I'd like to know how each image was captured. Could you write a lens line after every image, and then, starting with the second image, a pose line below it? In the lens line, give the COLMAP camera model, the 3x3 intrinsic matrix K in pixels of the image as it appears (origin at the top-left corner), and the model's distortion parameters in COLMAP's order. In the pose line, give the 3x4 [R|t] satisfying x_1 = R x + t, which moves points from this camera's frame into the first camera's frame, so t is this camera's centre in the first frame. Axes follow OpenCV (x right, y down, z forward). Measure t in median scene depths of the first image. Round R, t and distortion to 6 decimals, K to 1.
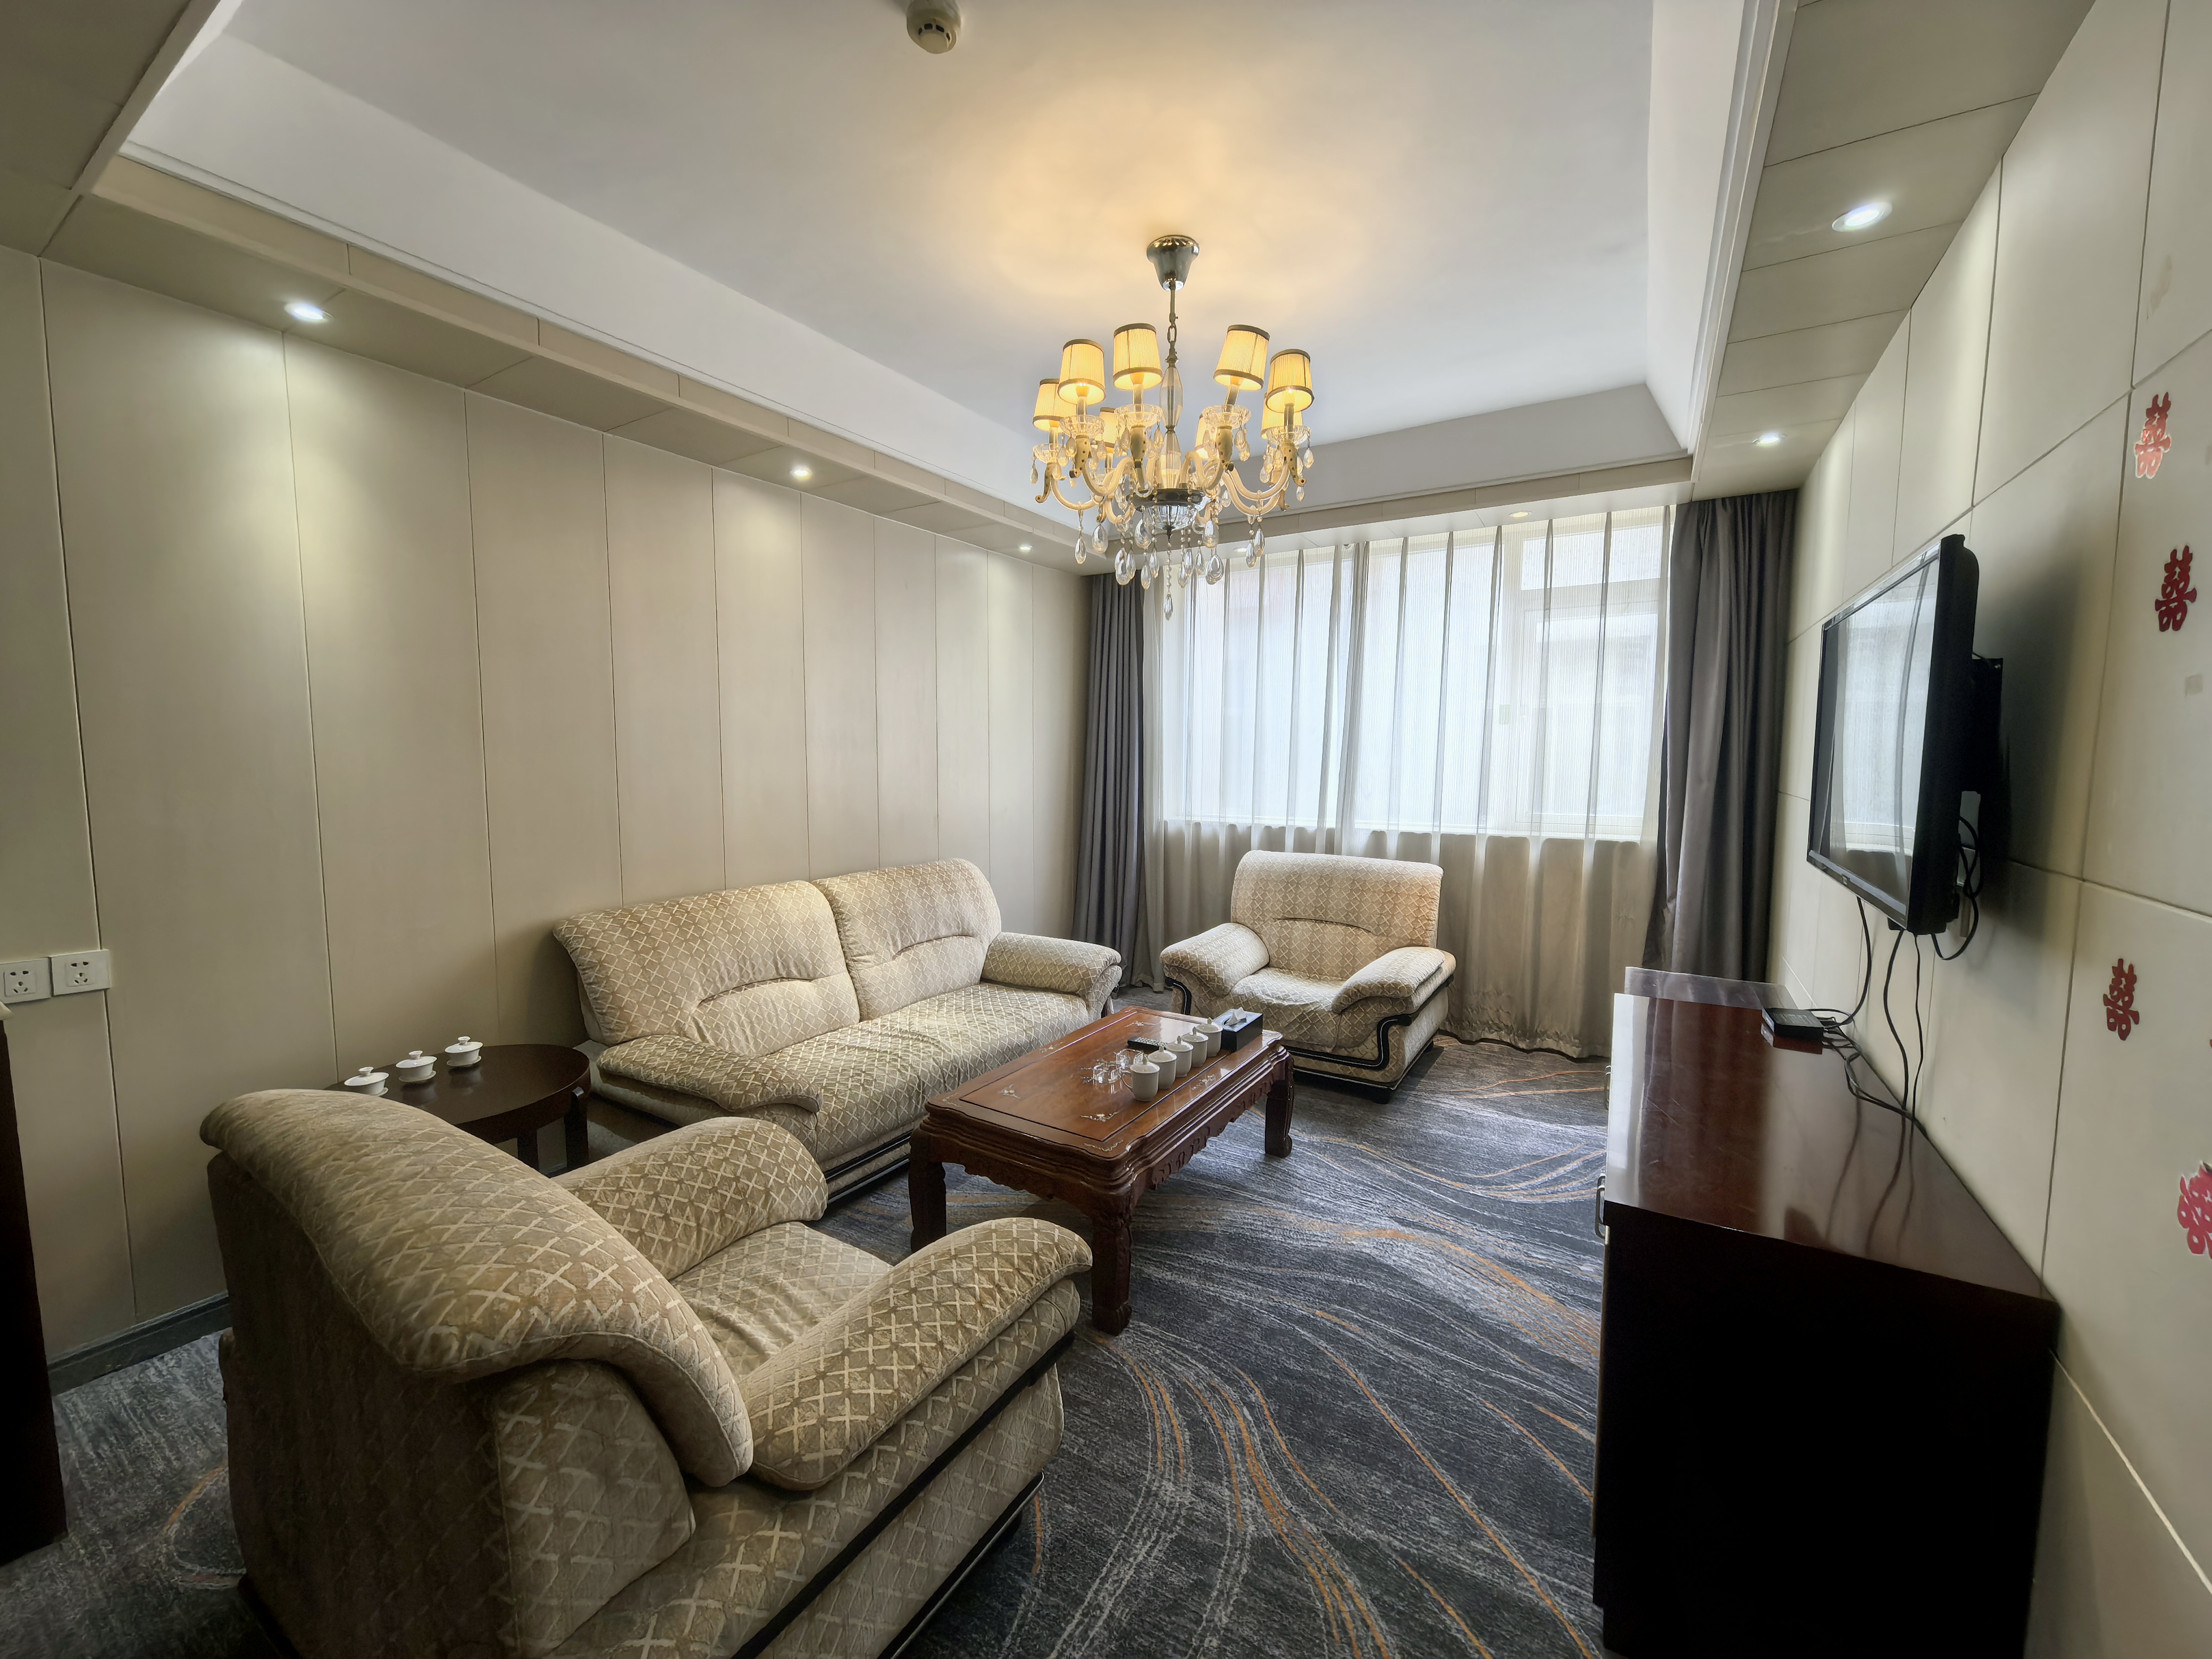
lens RADIAL K [[875.2, 0, 1106.0], [0, 875.2, 829.5], [0, 0, 1]] dist [0.000011, 0.000006]
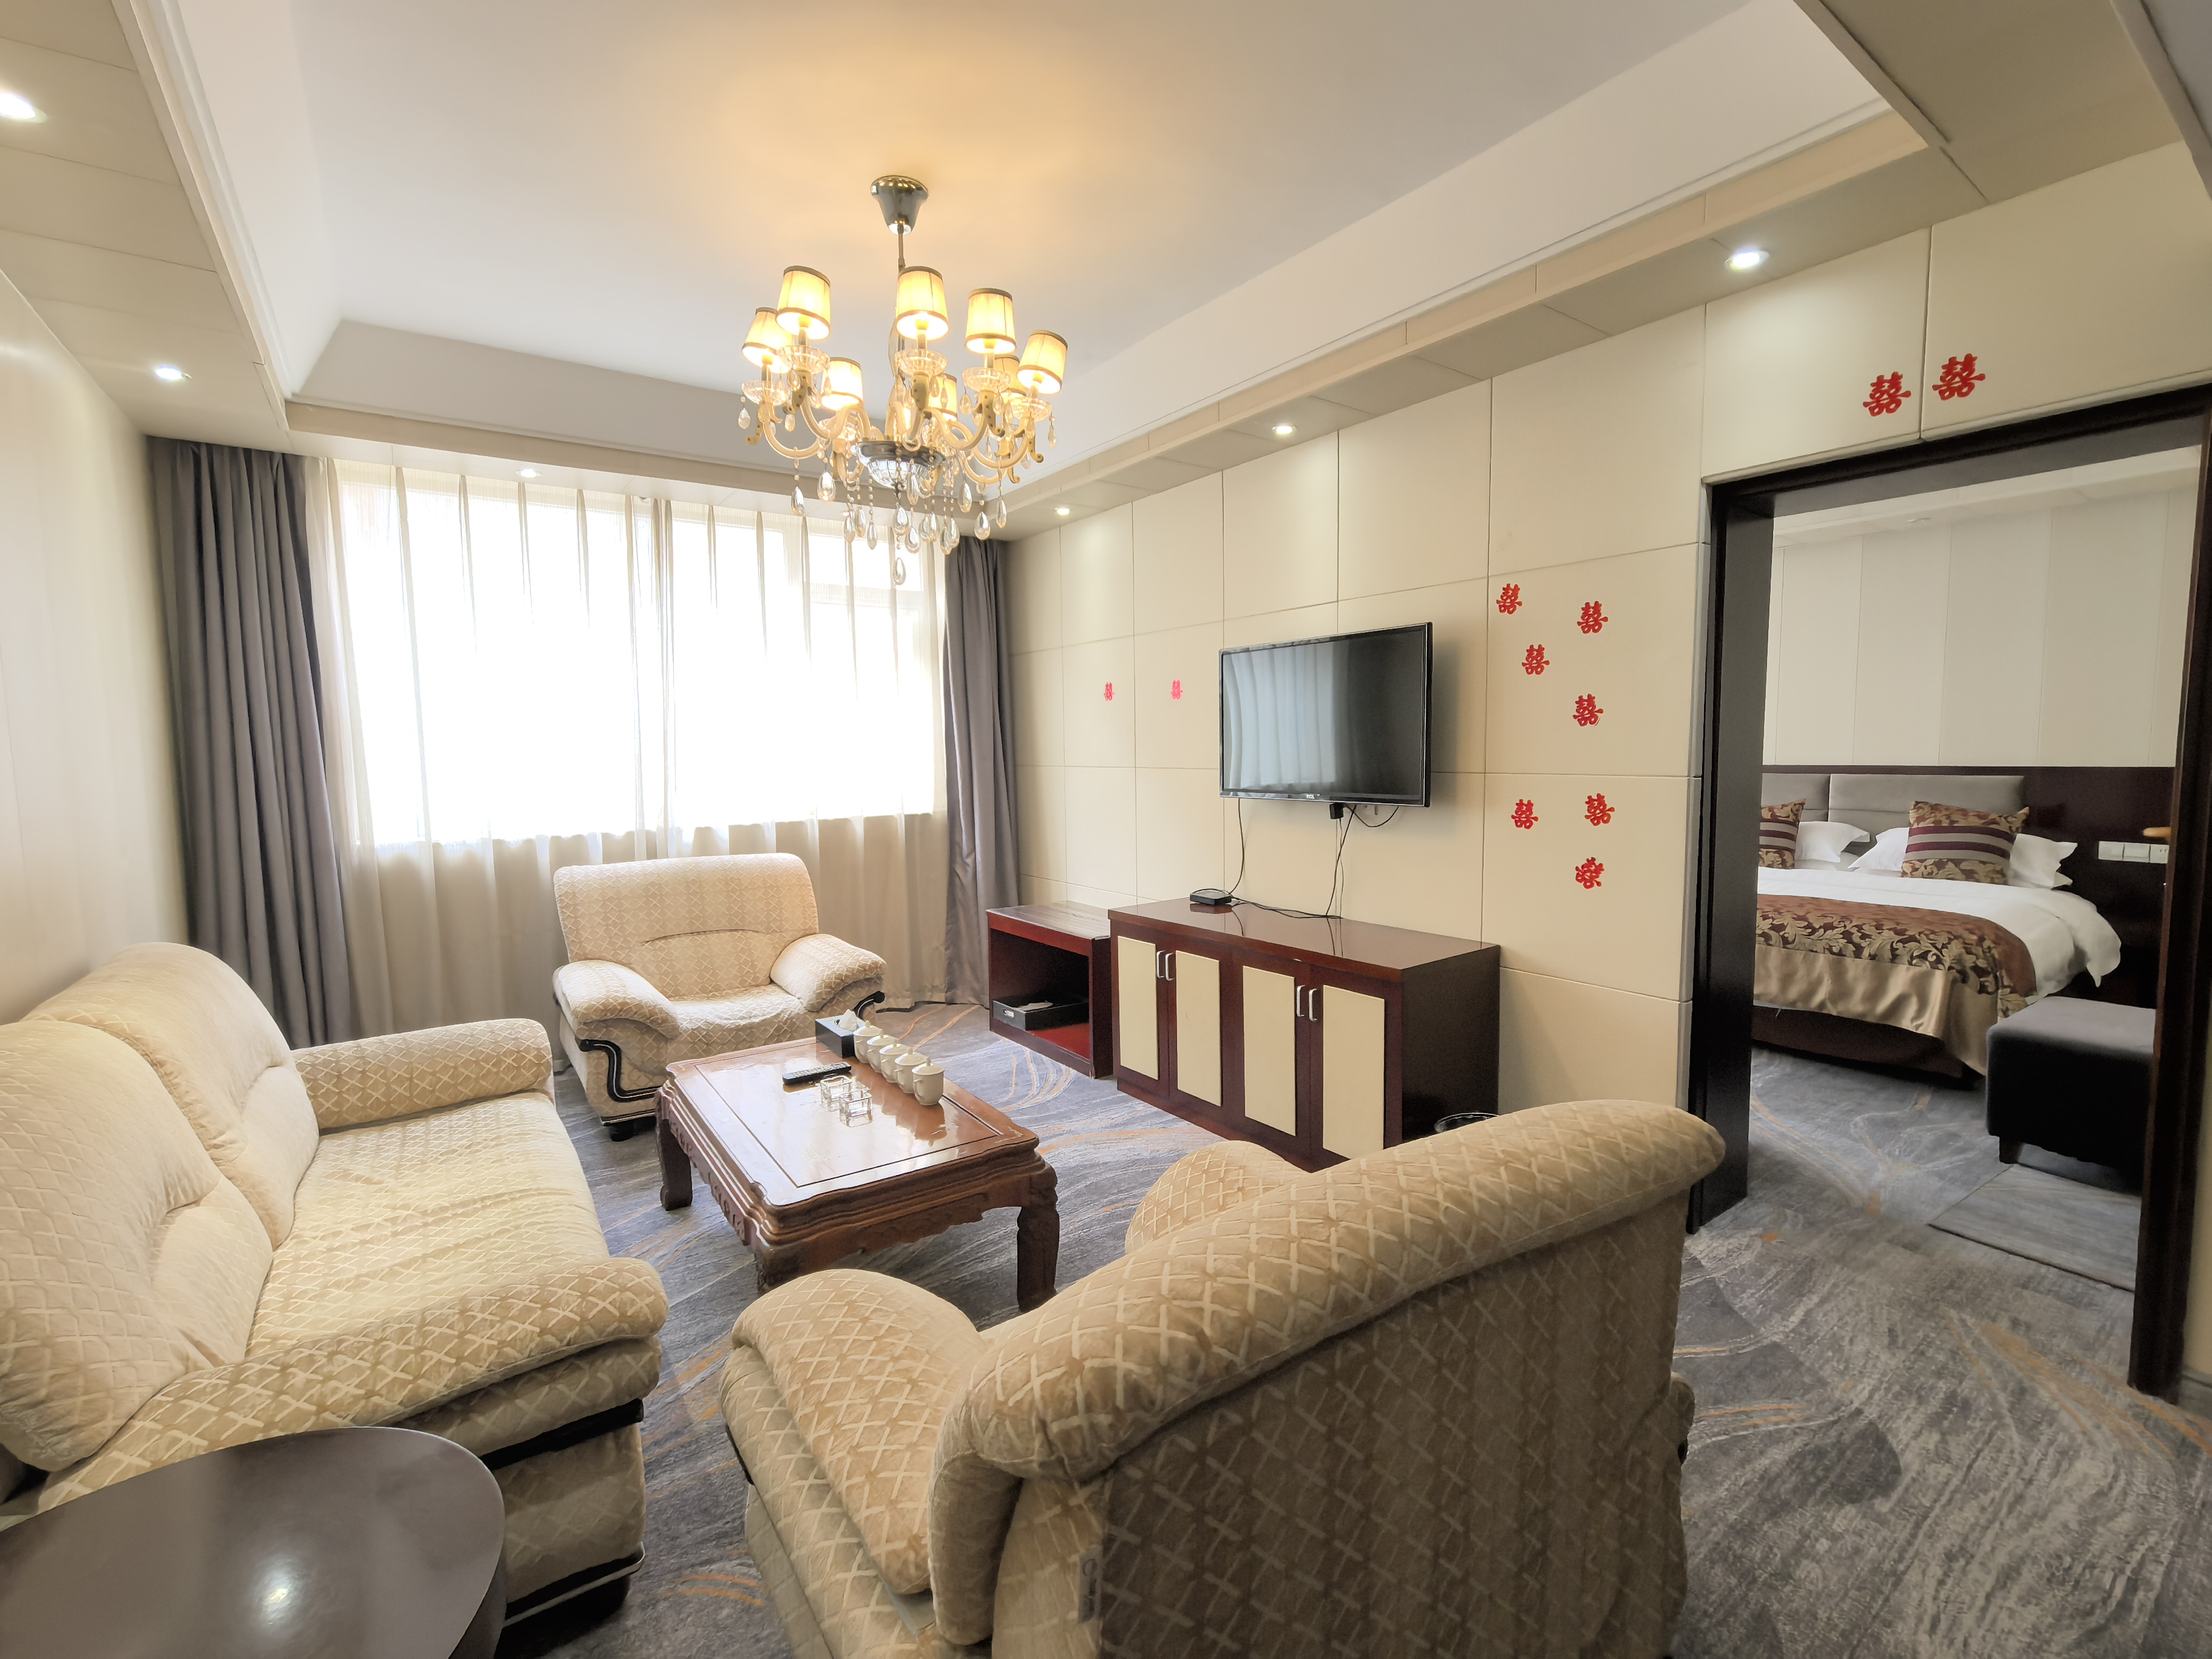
lens RADIAL K [[971.8, 0, 1106.0], [0, 971.8, 829.5], [0, 0, 1]] dist [-0.001710, -0.000157]
pose [[0.386217, -0.085567, 0.918431, -0.536338], [0.095975, 0.994011, 0.052250, -0.009650], [-0.917401, 0.067967, 0.392117, 0.276453]]
